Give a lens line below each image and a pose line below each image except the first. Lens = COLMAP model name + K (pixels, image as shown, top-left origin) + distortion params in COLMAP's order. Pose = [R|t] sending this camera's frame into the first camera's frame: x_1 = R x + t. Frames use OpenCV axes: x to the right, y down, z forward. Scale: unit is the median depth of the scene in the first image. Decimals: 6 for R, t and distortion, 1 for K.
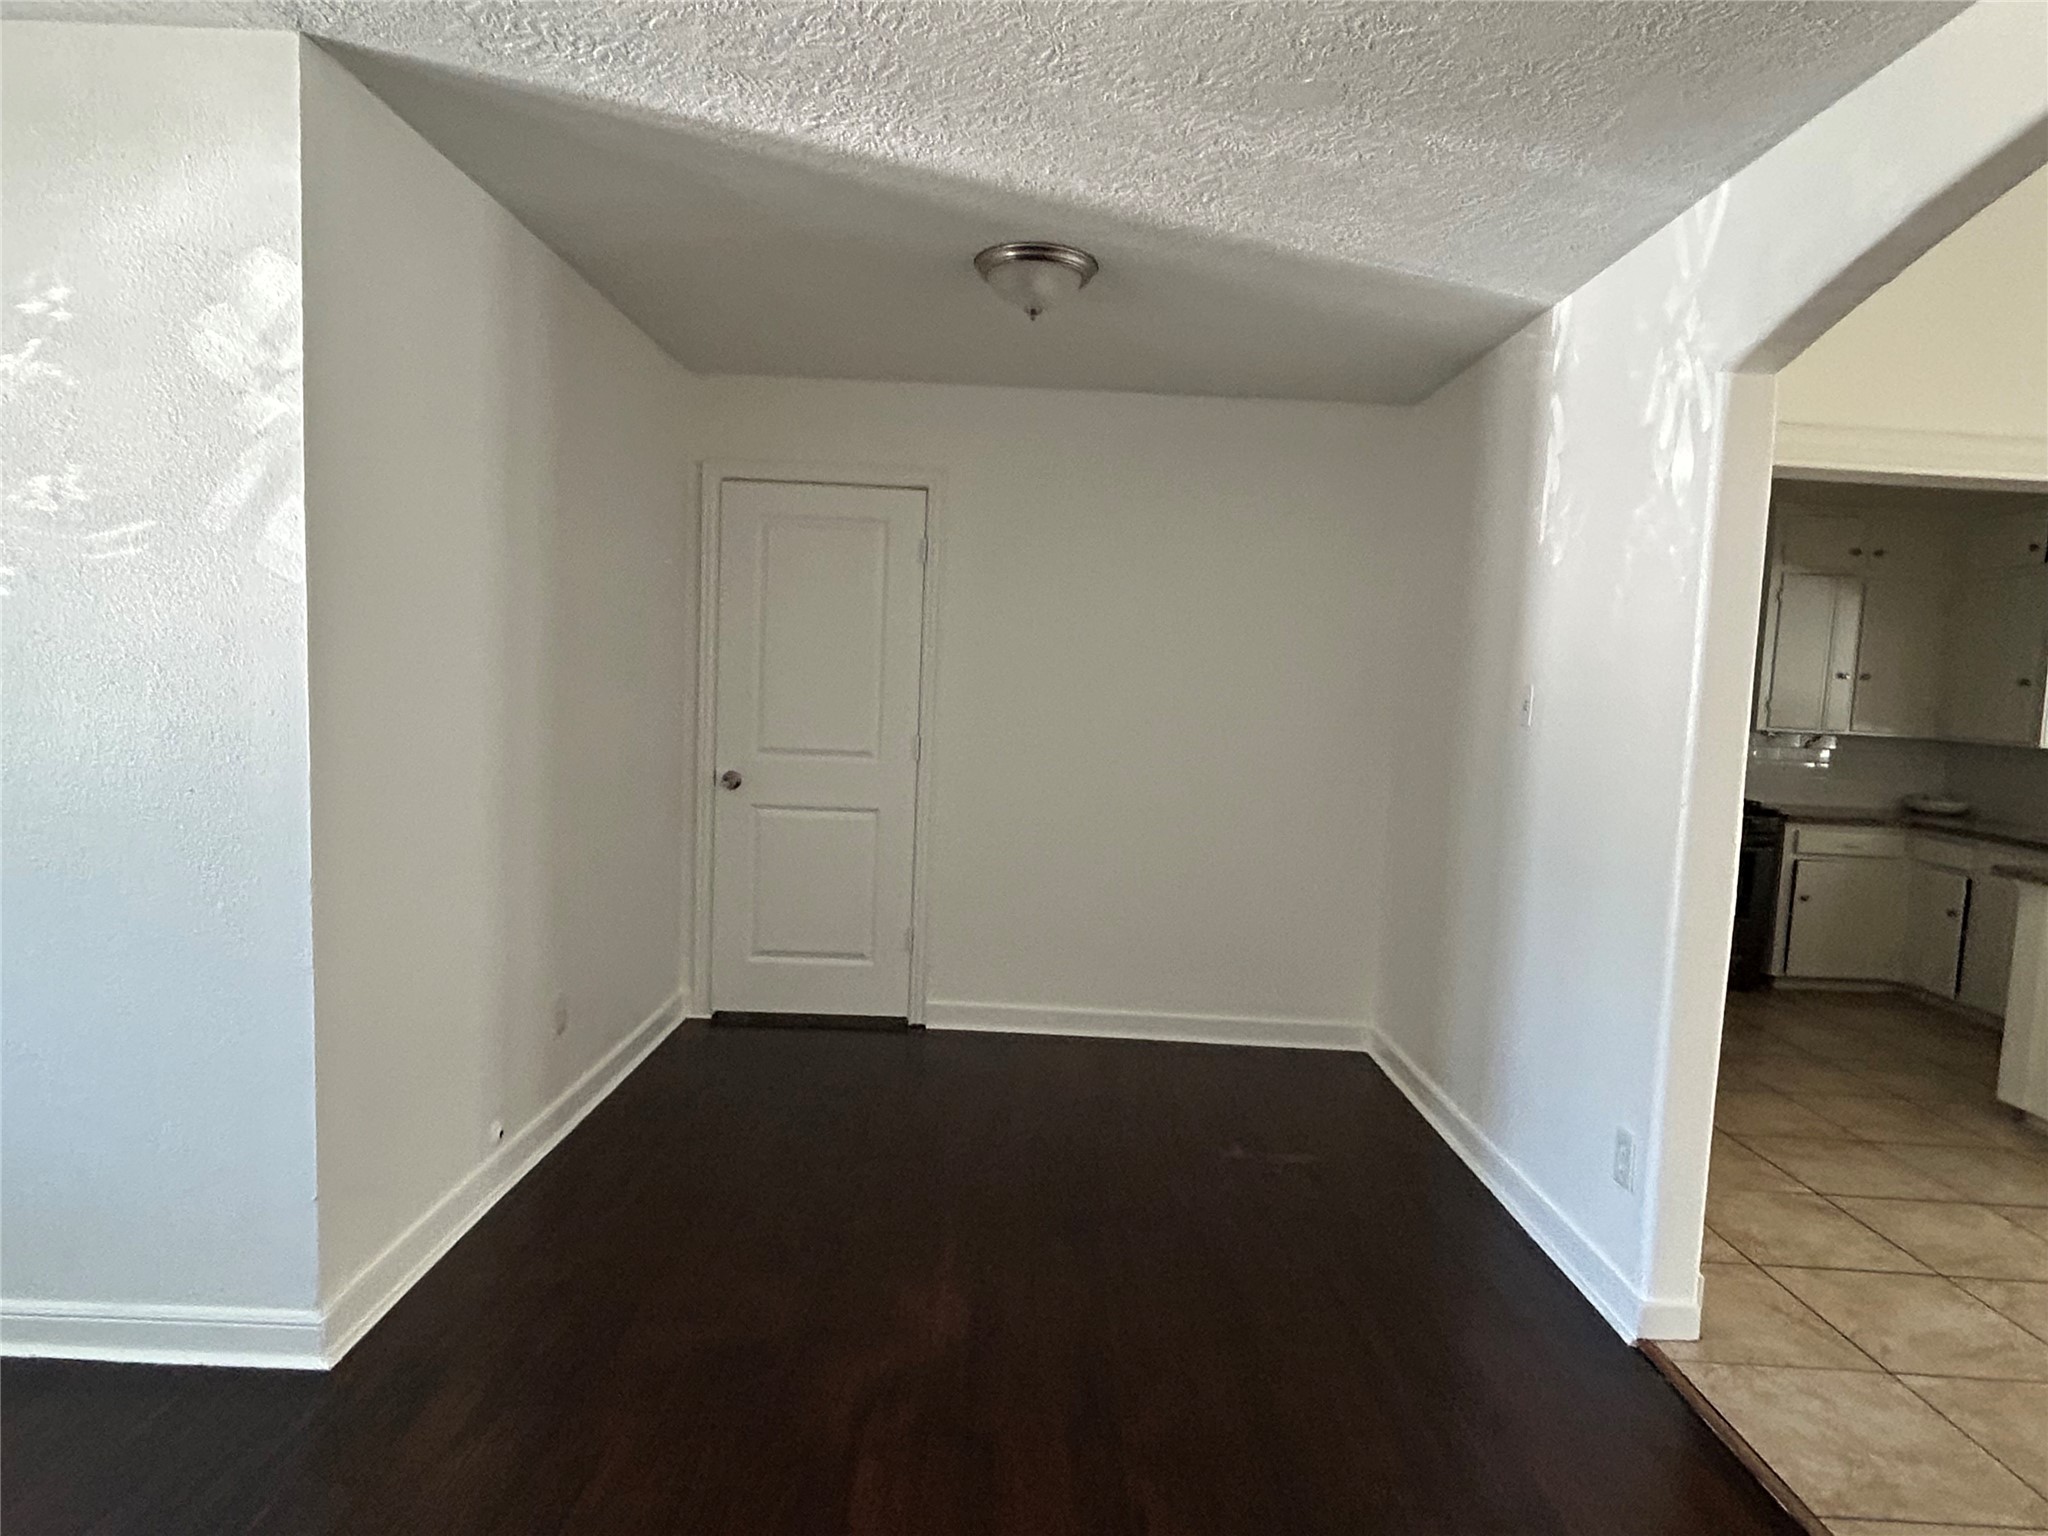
lens RADIAL K [[1177.8, 0, 1024.0], [0, 1177.8, 768.0], [0, 0, 1]] dist [-0.001399, 0.000506]
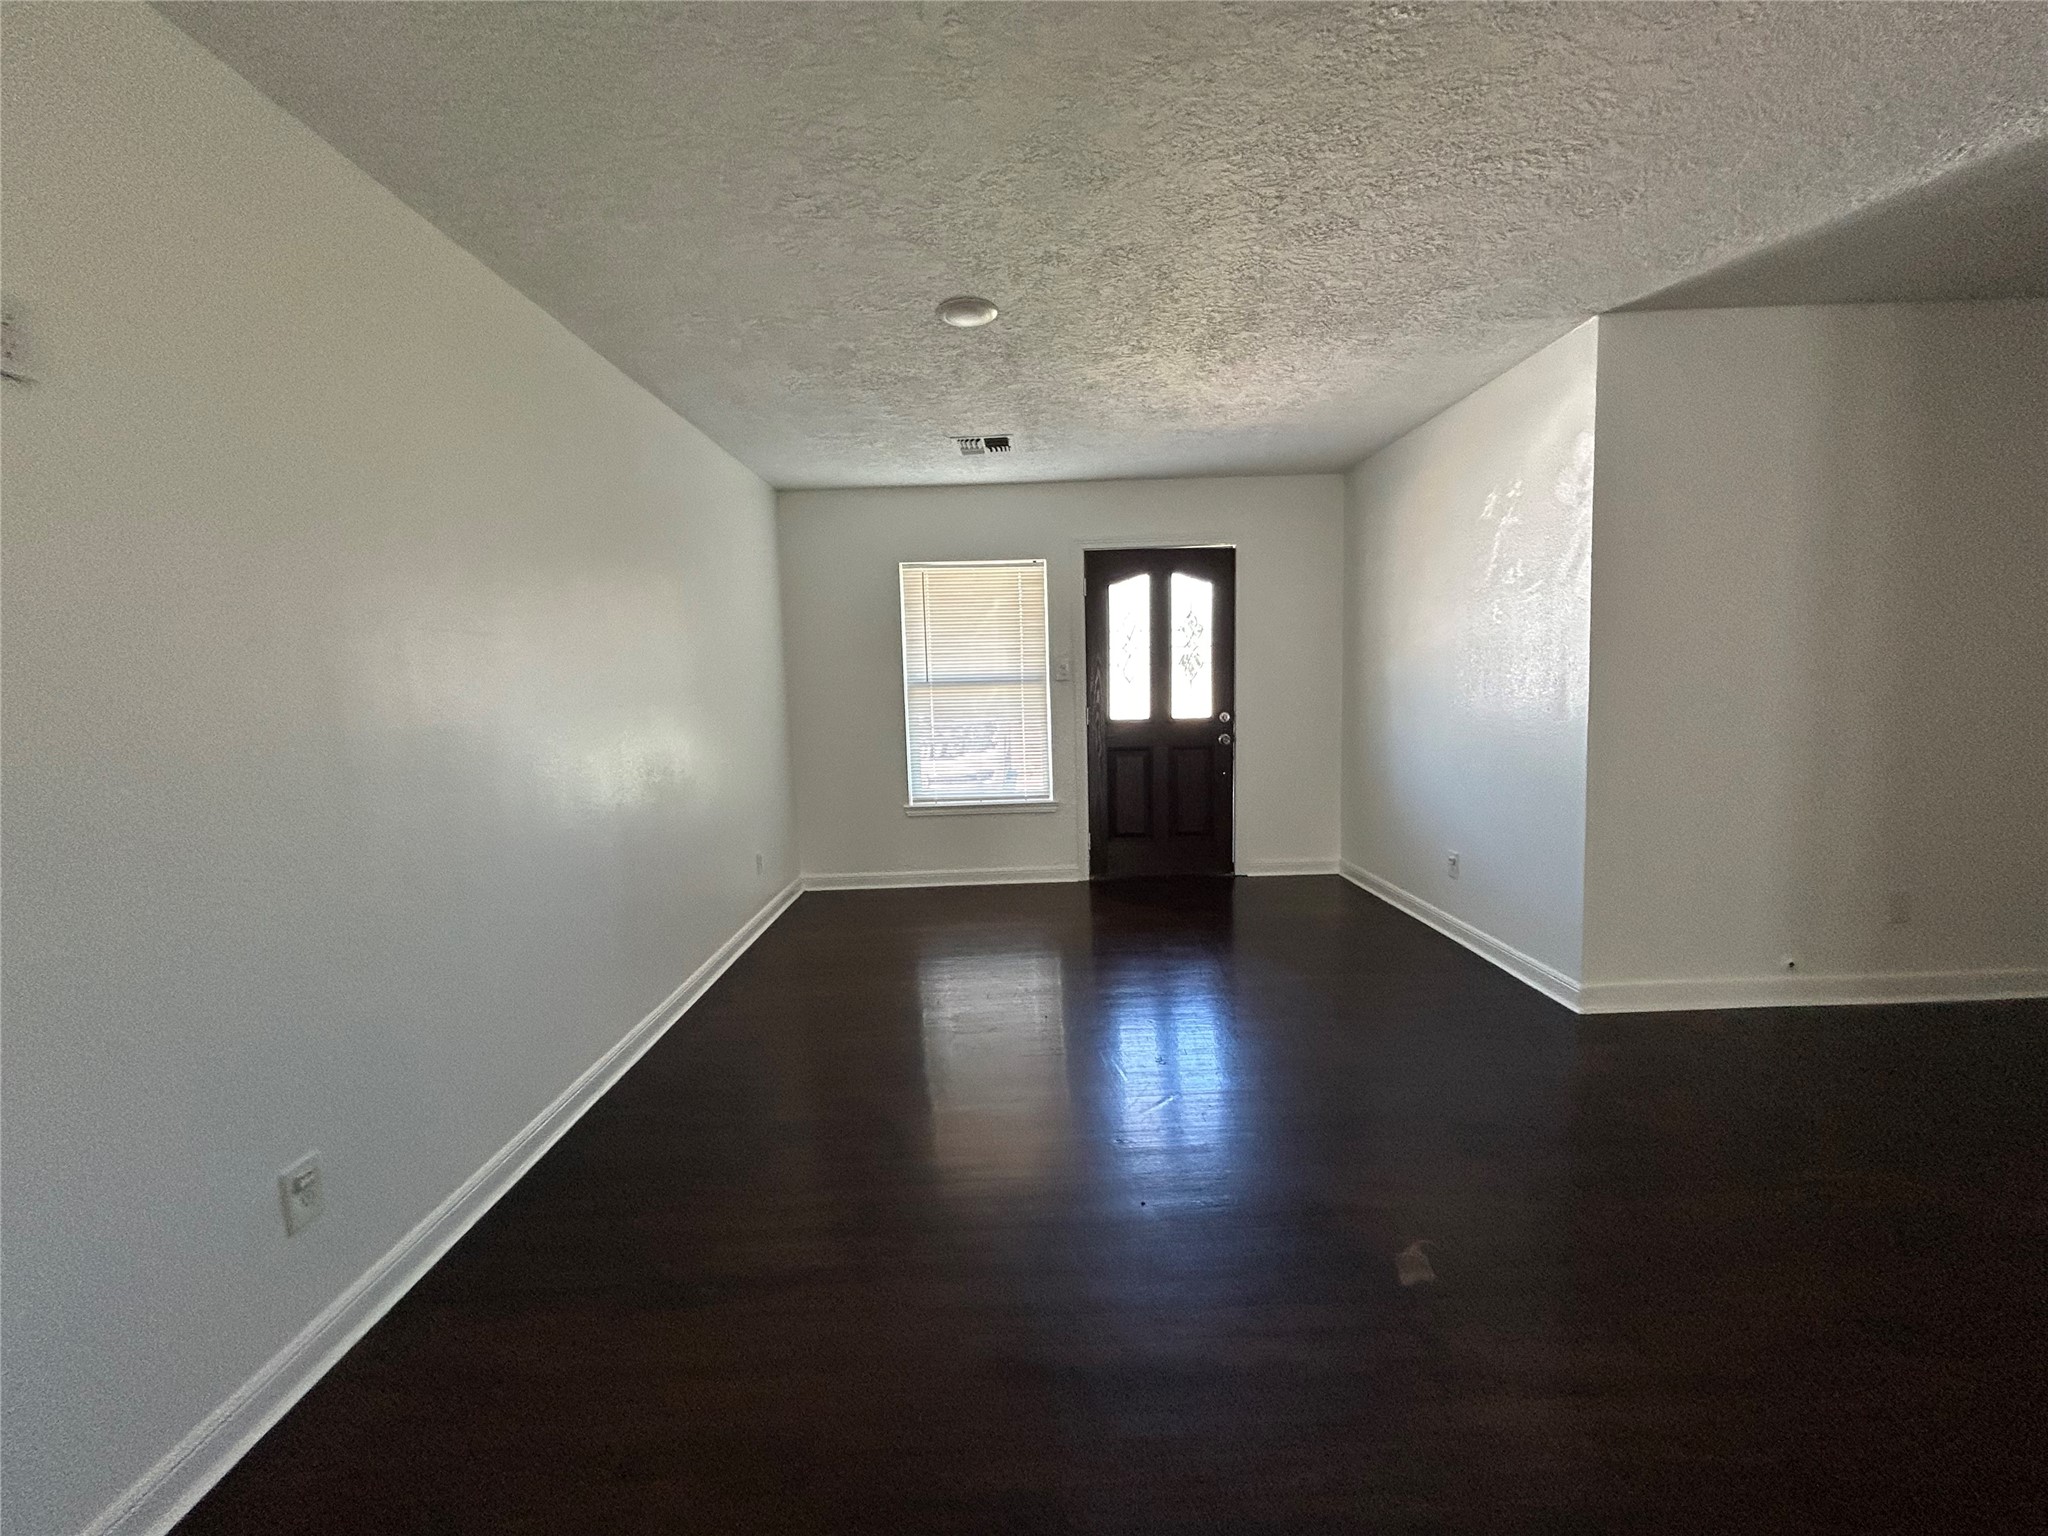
lens RADIAL K [[839.1, 0, 1024.4], [0, 839.1, 761.8], [0, 0, 1]] dist [0.002911, 0.000375]
pose [[0.004354, 0.055877, -0.998428, 0.781388], [-0.048488, 0.997275, 0.055601, 0.075830], [0.998814, 0.048170, 0.007051, 0.079590]]
